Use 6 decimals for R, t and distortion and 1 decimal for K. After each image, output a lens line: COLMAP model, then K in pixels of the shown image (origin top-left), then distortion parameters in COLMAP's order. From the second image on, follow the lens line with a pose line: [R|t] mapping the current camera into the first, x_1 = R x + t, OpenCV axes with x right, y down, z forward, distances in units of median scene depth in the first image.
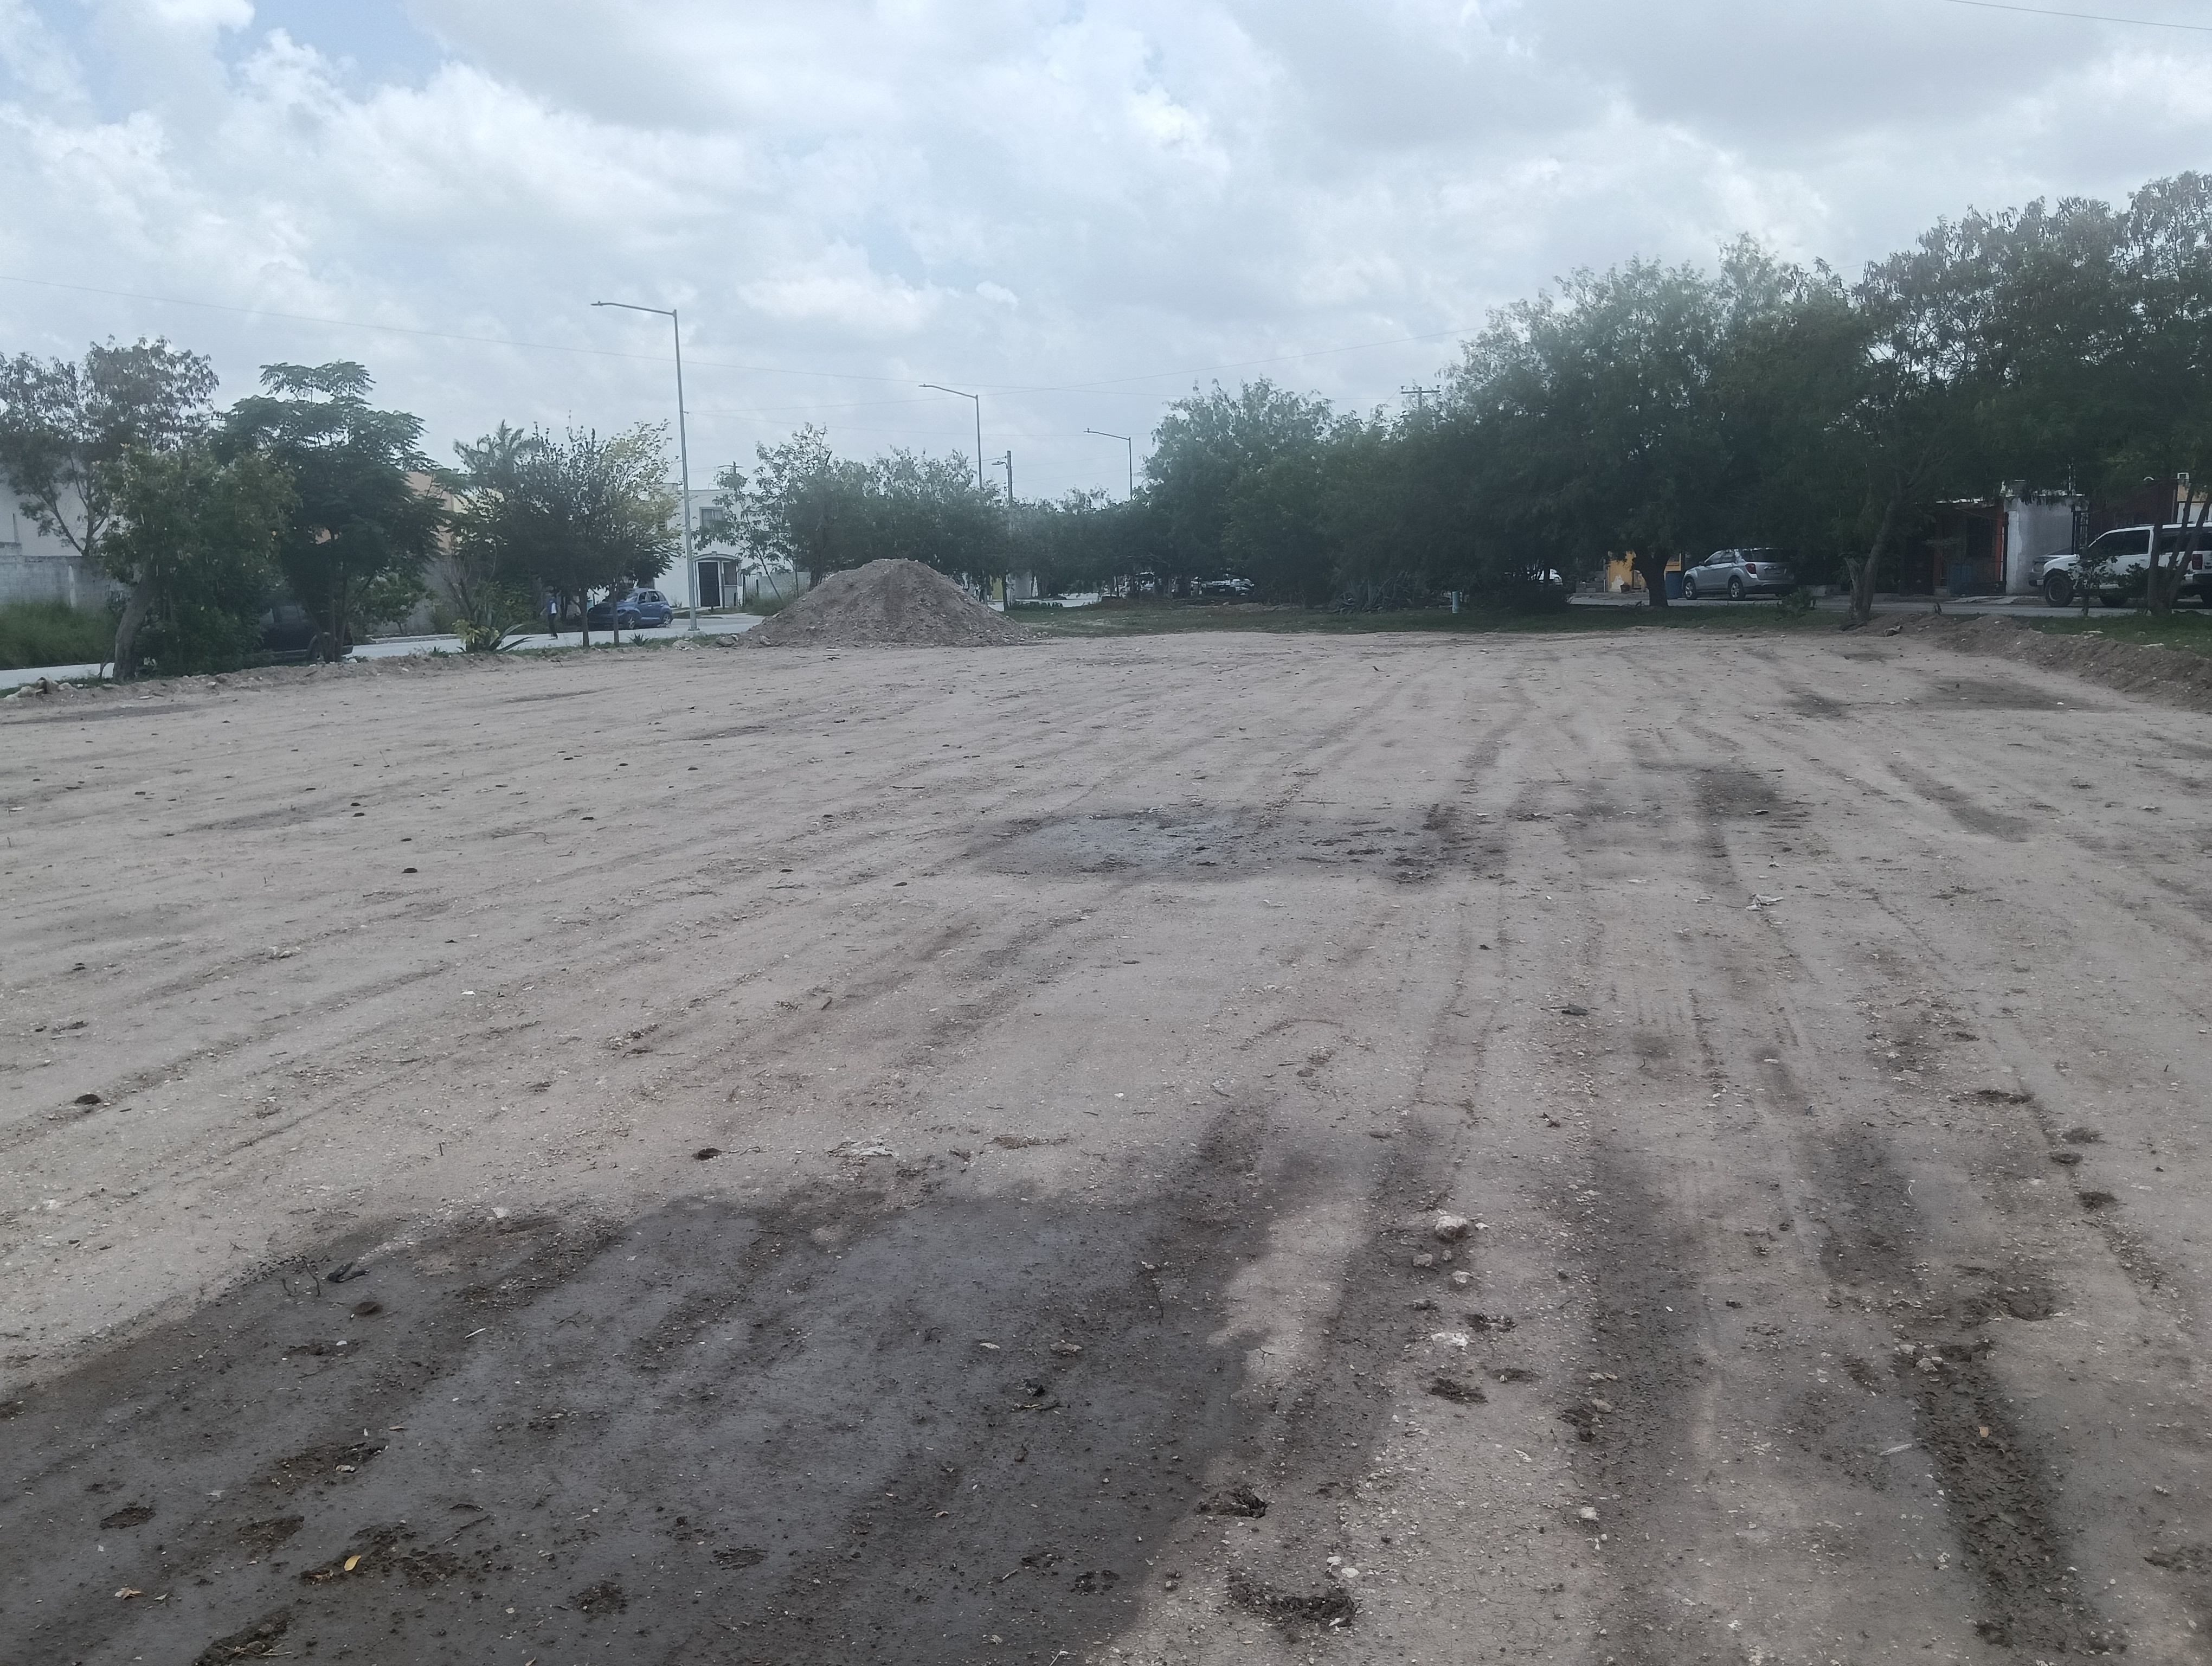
lens RADIAL K [[1734.3, 0, 1106.0], [0, 1734.3, 833.0], [0, 0, 1]] dist [0.077026, 0.001739]
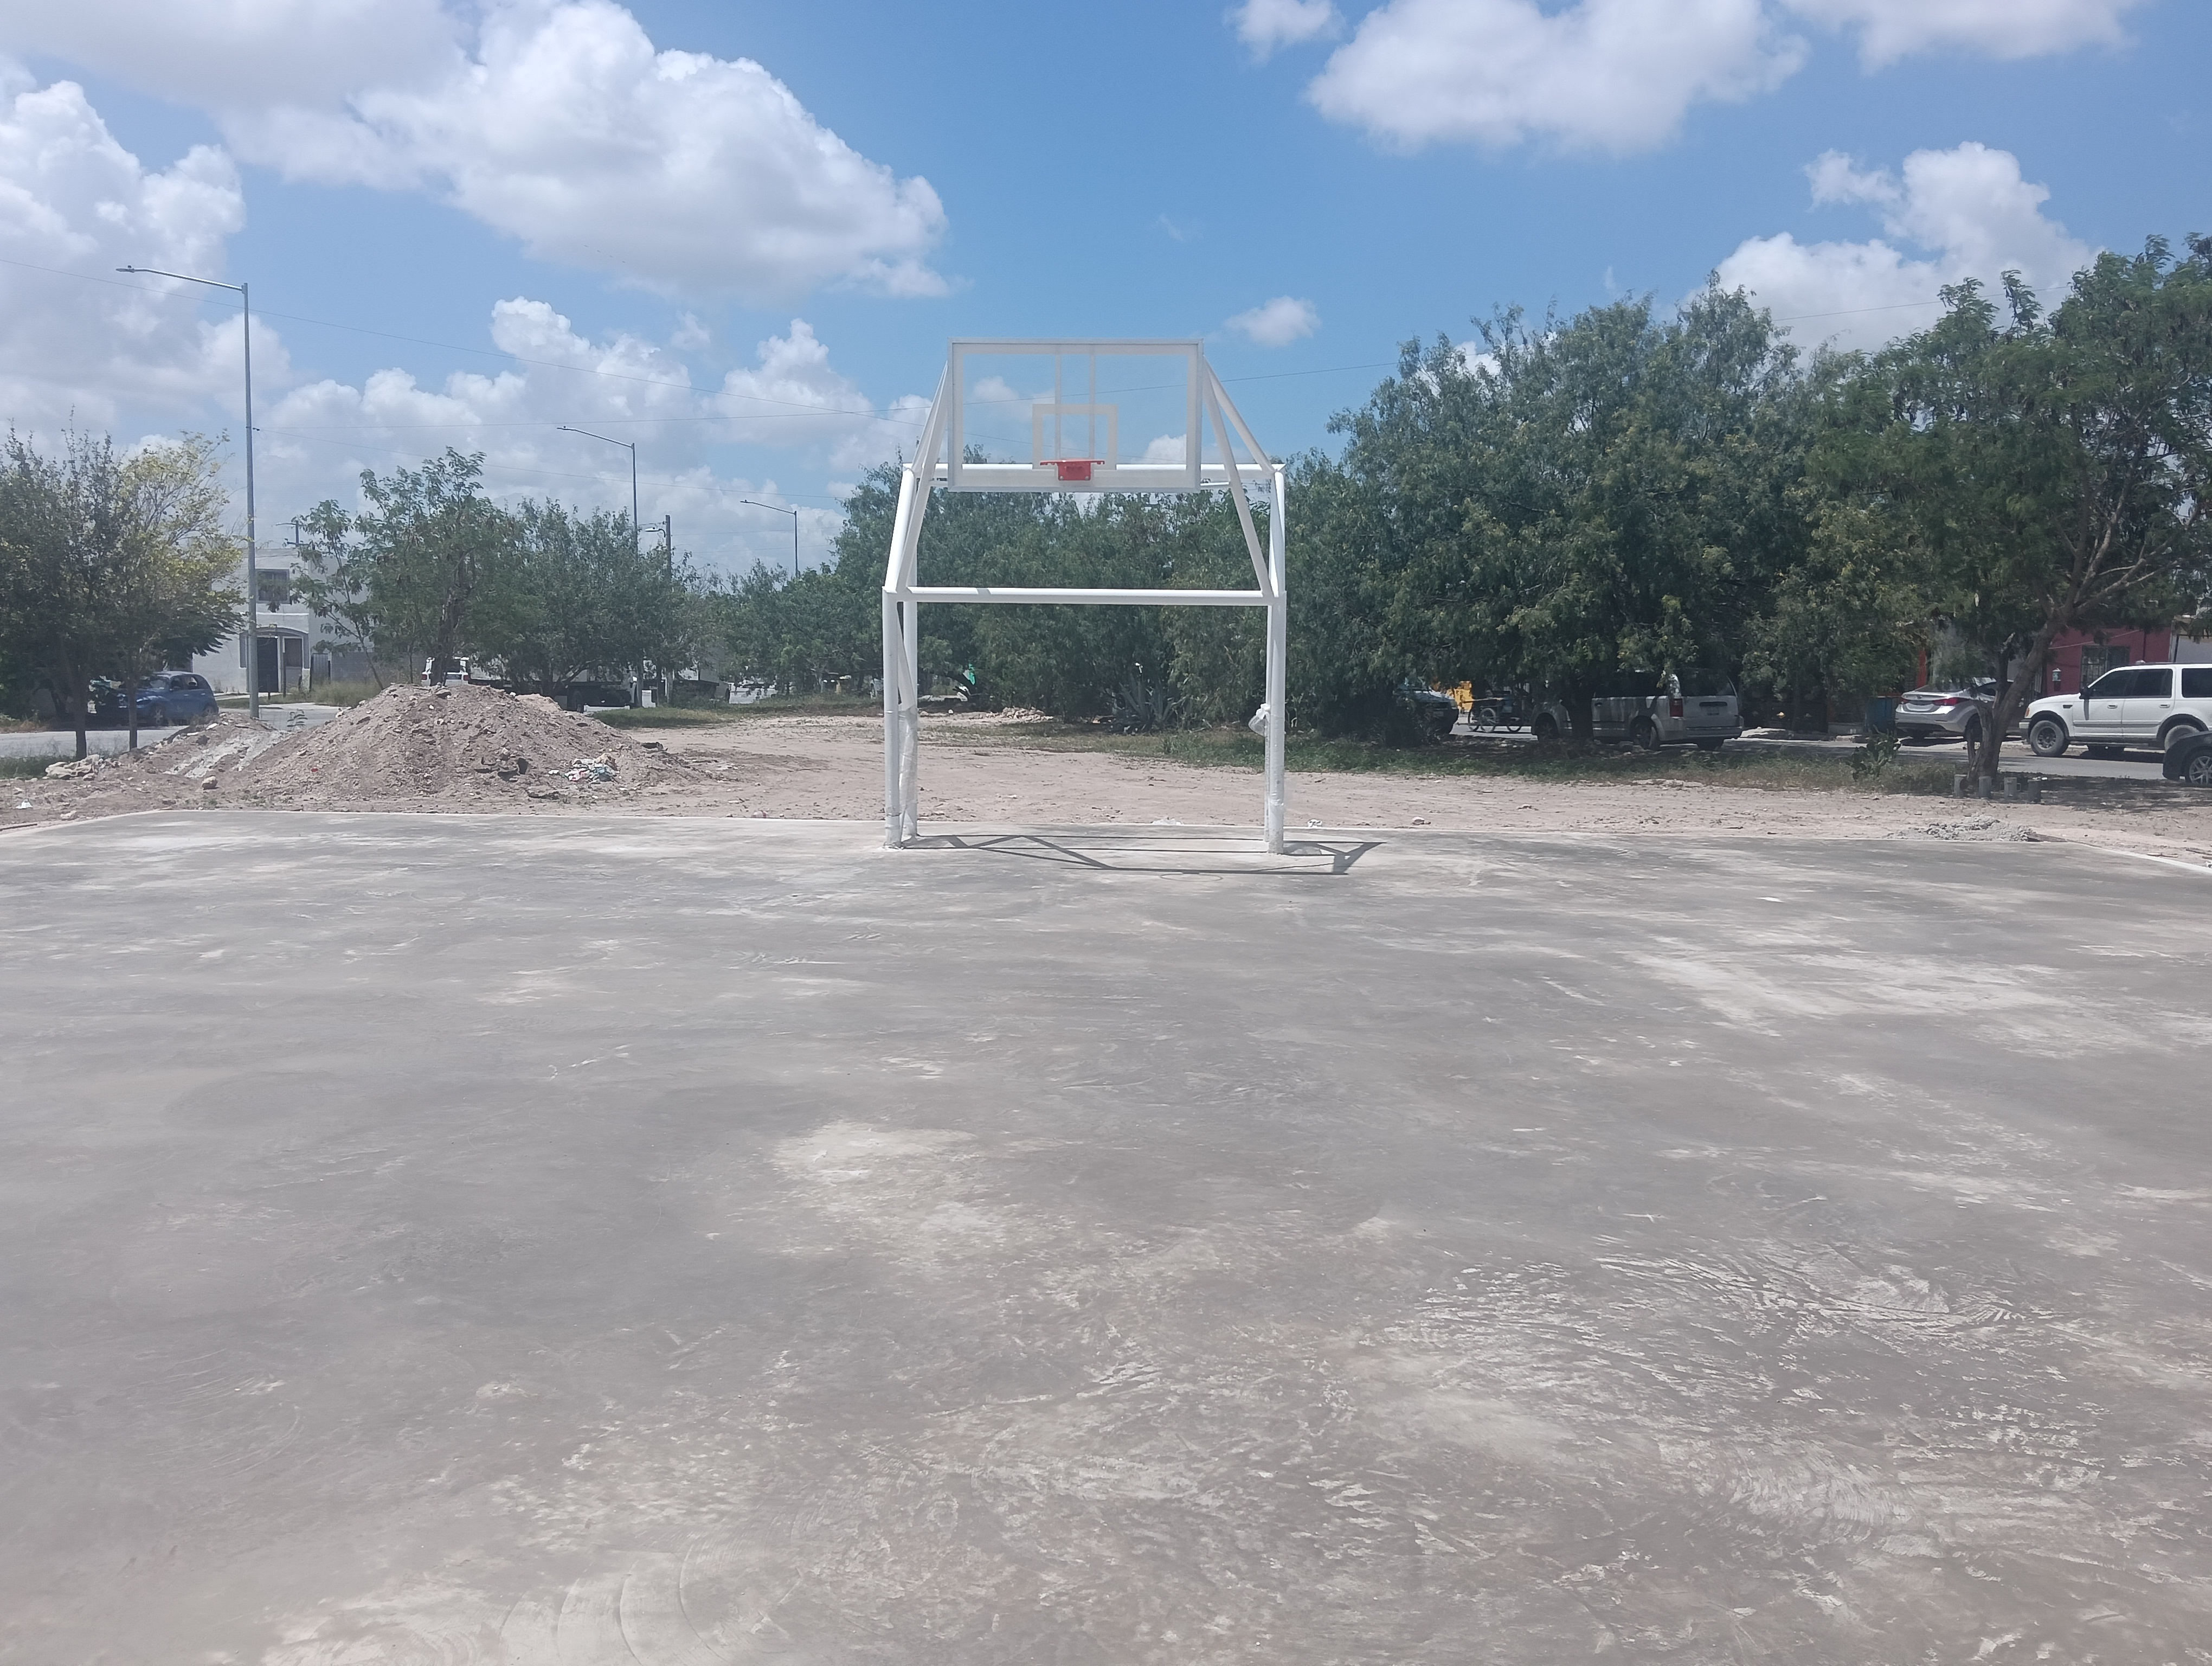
lens RADIAL K [[1767.2, 0, 1106.0], [0, 1767.2, 833.0], [0, 0, 1]] dist [0.005207, 0.005771]
pose [[0.972261, 0.011356, 0.233622, -0.068338], [0.001847, 0.998417, -0.056219, -0.034830], [-0.233890, 0.055091, 0.970701, 0.228320]]
